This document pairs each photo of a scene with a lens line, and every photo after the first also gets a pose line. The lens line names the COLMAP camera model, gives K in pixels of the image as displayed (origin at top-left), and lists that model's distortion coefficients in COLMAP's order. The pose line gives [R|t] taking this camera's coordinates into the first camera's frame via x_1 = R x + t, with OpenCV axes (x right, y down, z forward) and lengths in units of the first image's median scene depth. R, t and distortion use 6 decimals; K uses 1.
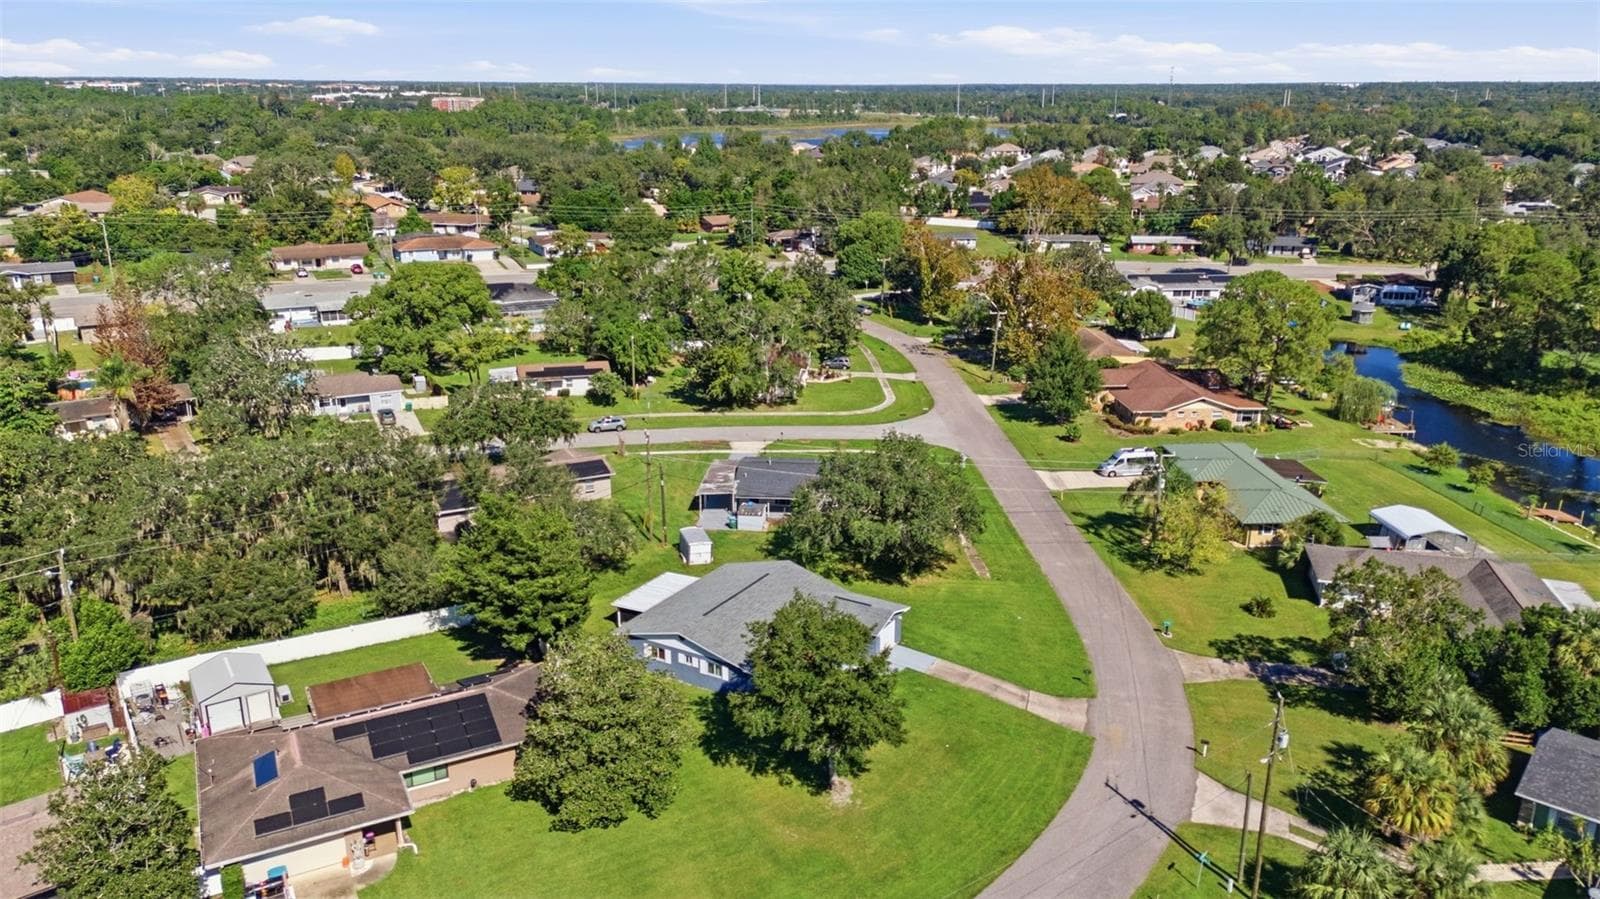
lens RADIAL K [[1178.3, 0, 805.4], [0, 1178.3, 445.4], [0, 0, 1]] dist [0.086611, -0.092185]
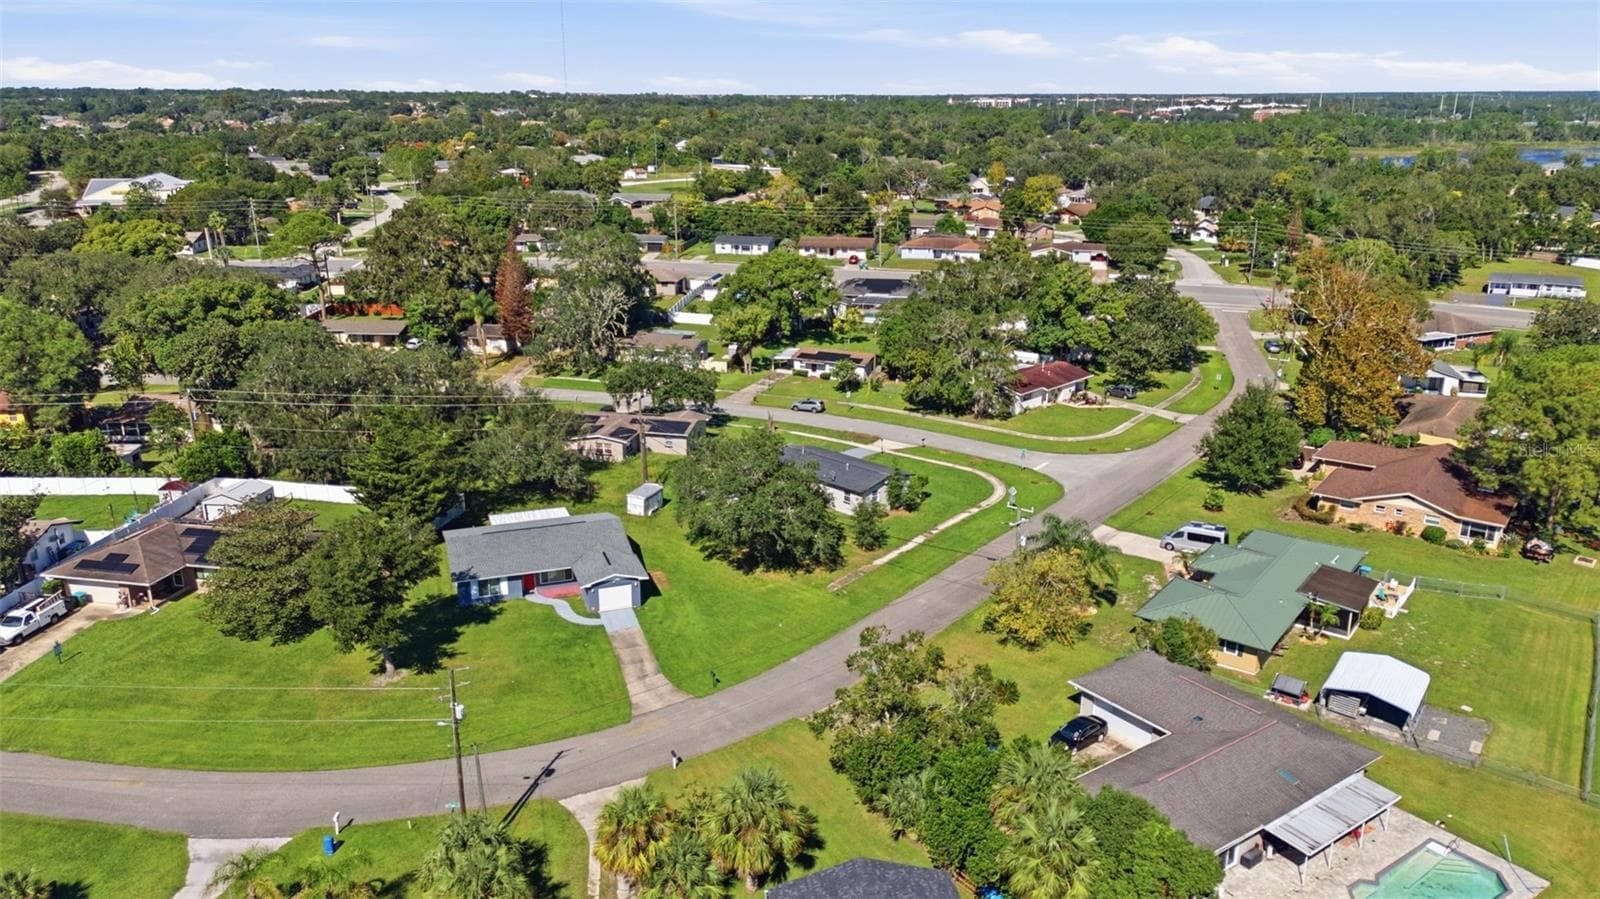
lens RADIAL K [[1178.3, 0, 805.4], [0, 1178.3, 445.4], [0, 0, 1]] dist [0.086611, -0.092185]
pose [[0.766212, 0.180009, -0.616859, 0.503883], [-0.186193, 0.980973, 0.054990, -0.040385], [0.615021, 0.072721, 0.785150, 0.139926]]
